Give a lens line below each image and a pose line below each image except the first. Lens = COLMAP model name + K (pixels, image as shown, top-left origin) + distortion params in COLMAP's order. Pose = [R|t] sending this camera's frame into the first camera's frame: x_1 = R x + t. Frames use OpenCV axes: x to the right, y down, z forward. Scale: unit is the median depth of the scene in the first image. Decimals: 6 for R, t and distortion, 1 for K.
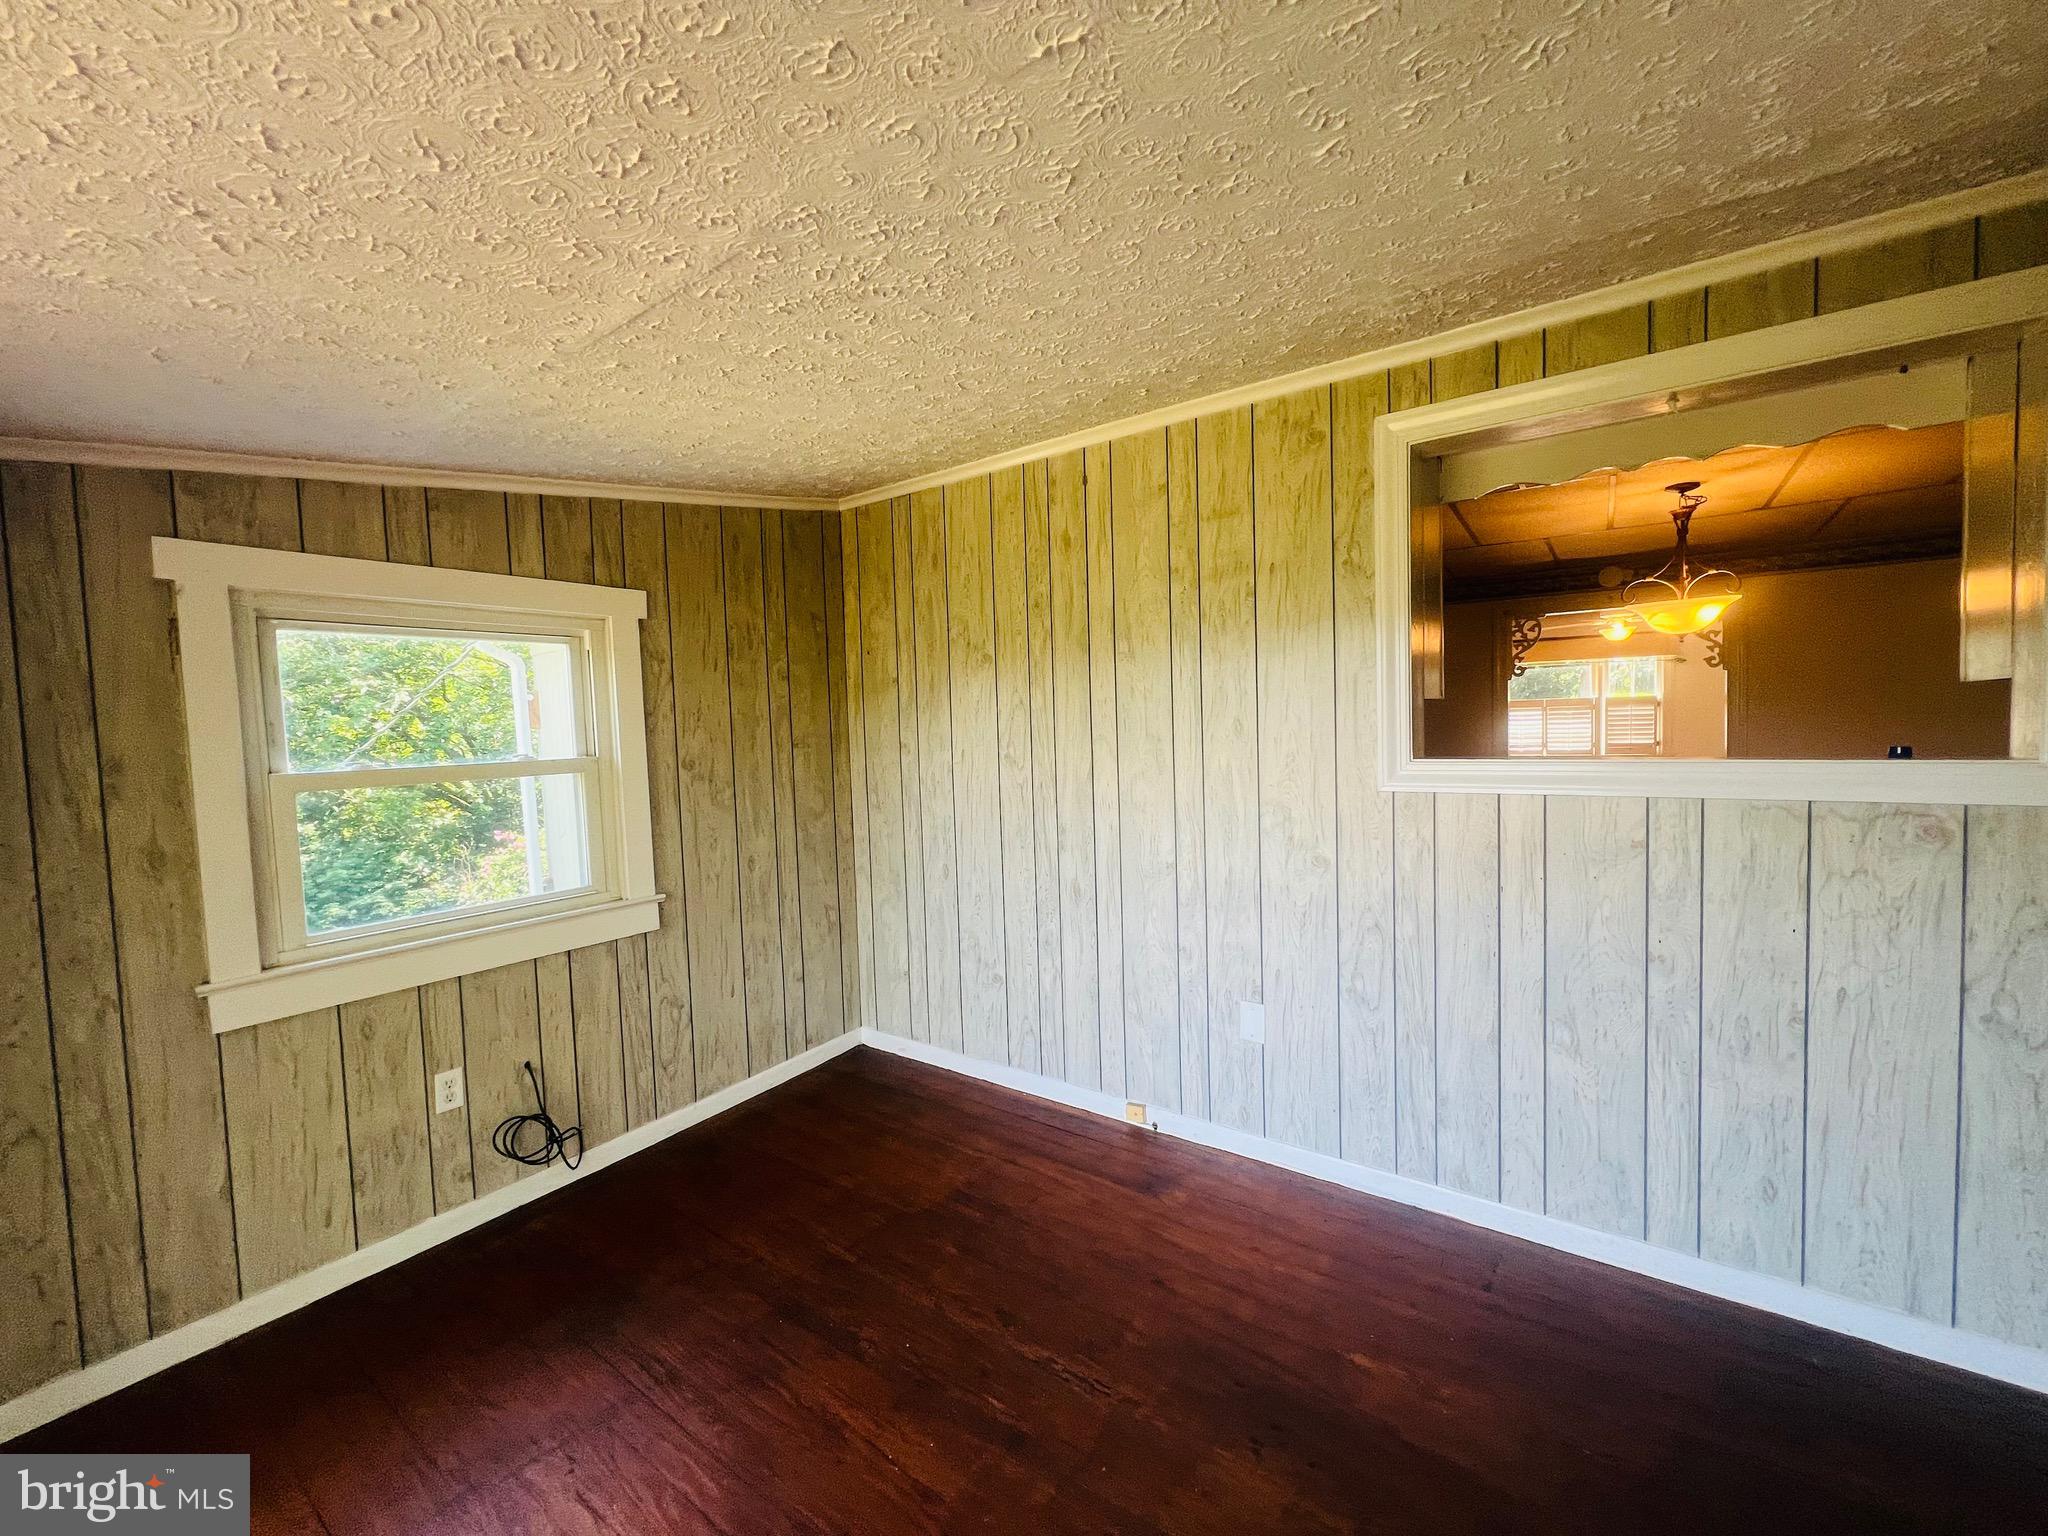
lens RADIAL K [[821.9, 0, 1020.9], [0, 821.9, 771.7], [0, 0, 1]] dist [-0.001780, 0.000832]
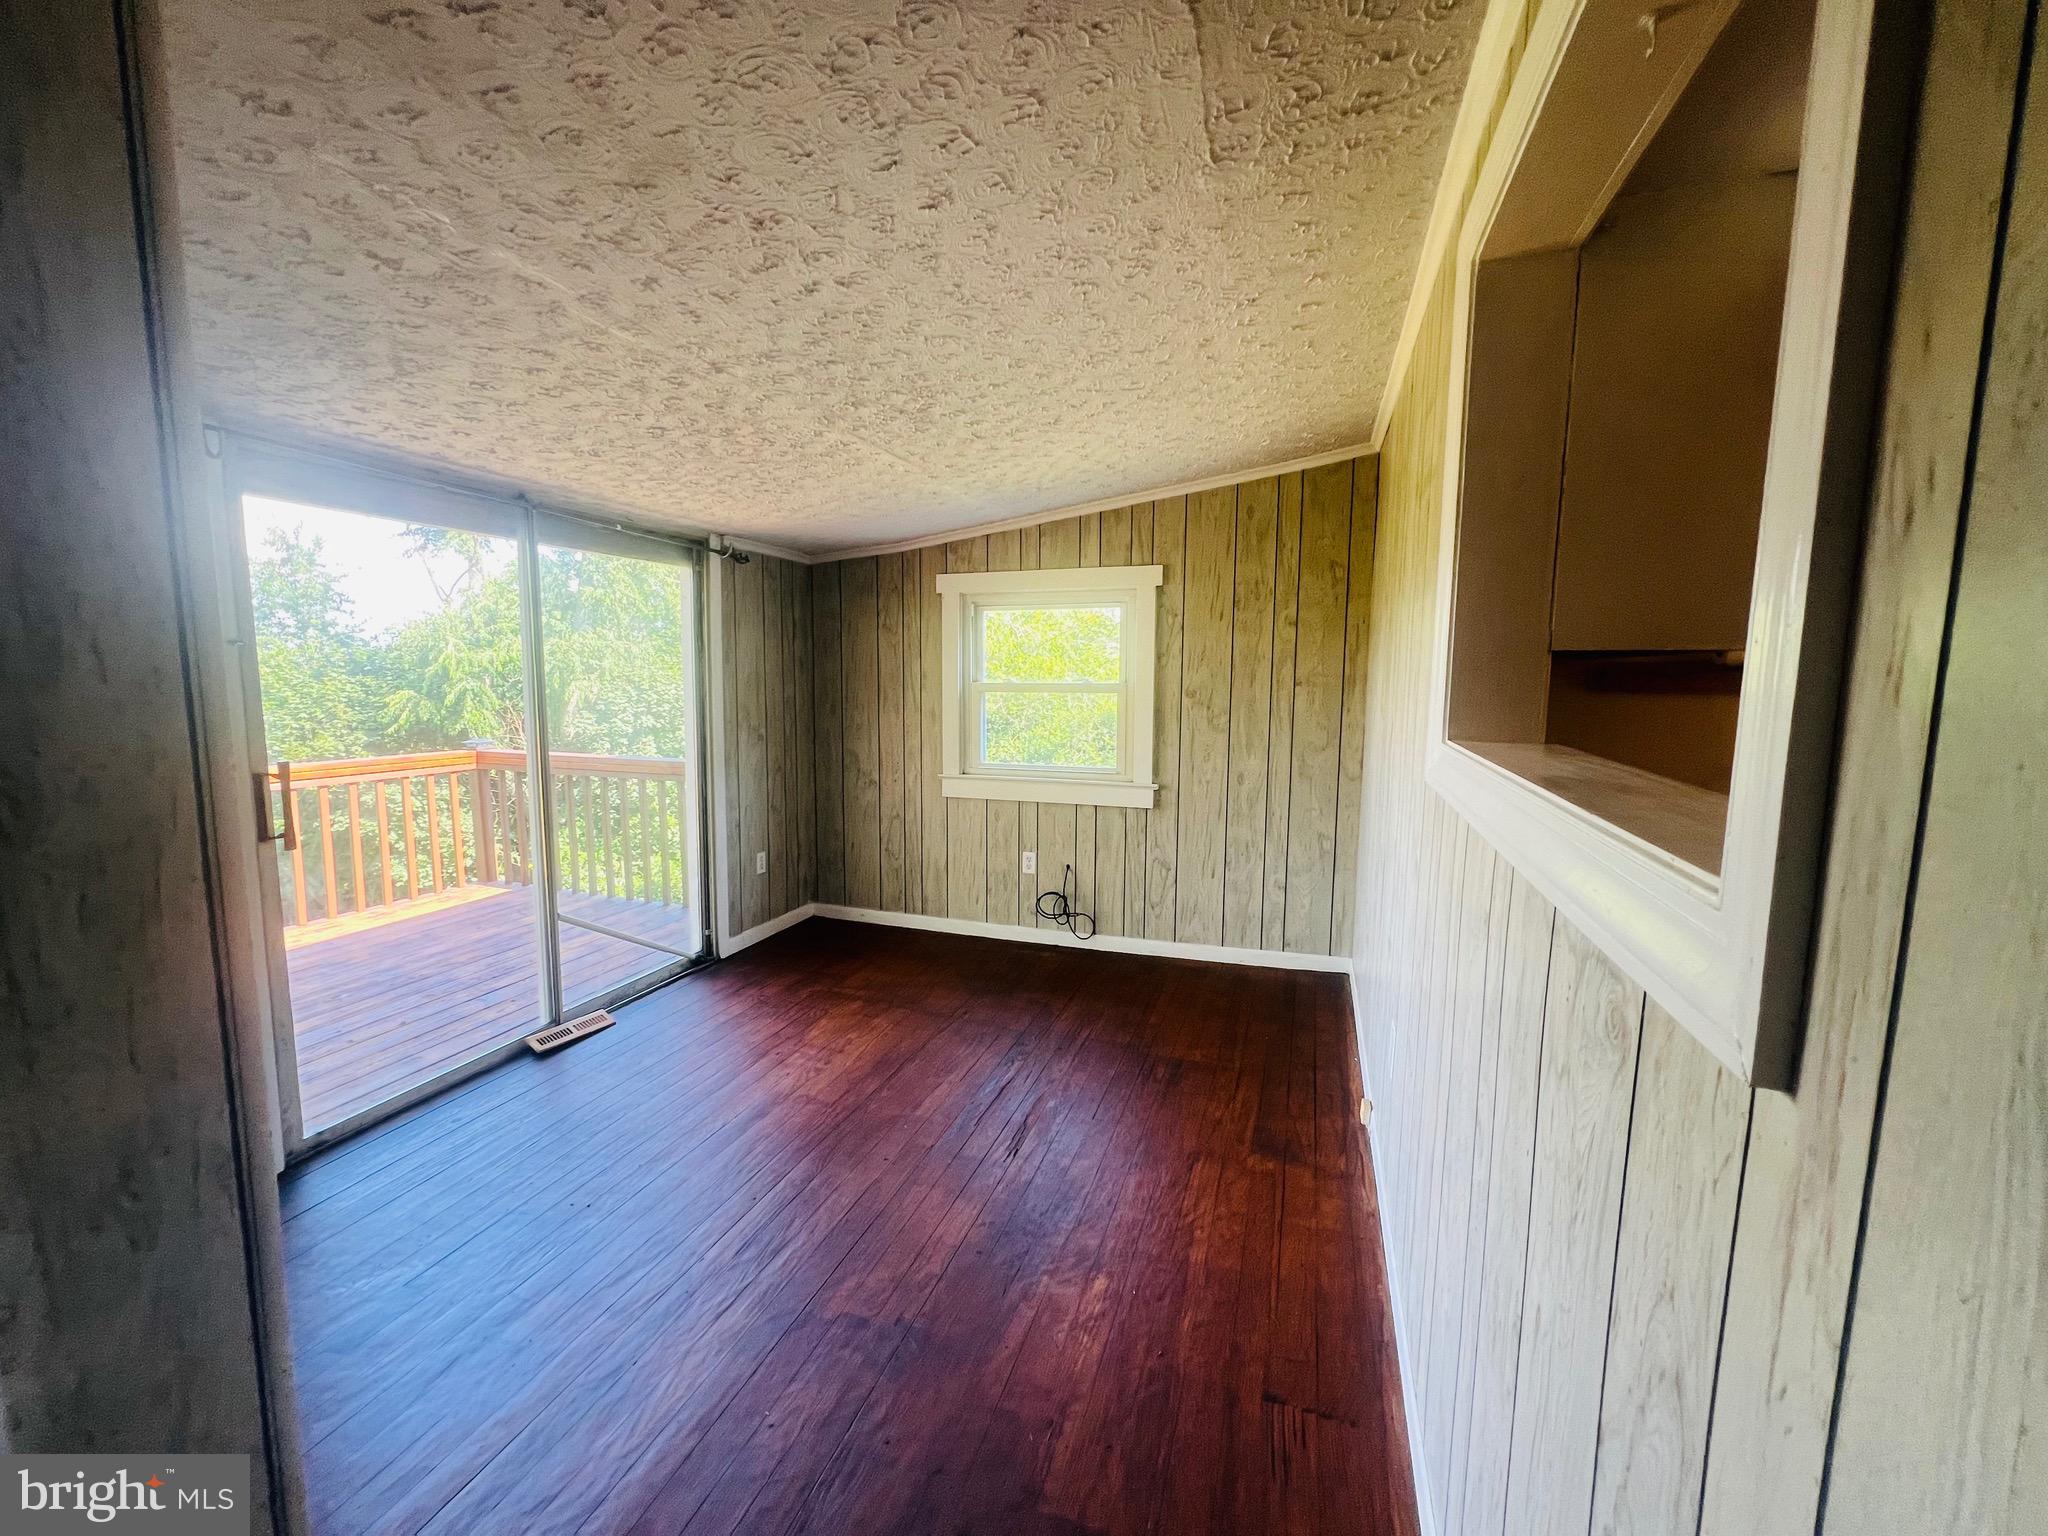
lens RADIAL K [[822.6, 0, 1021.2], [0, 822.6, 774.2], [0, 0, 1]] dist [0.002021, -0.000138]
pose [[0.291139, 0.153131, -0.944346, 0.815319], [-0.071195, 0.987837, 0.138234, -0.045488], [0.954028, 0.026987, 0.298500, 0.361588]]
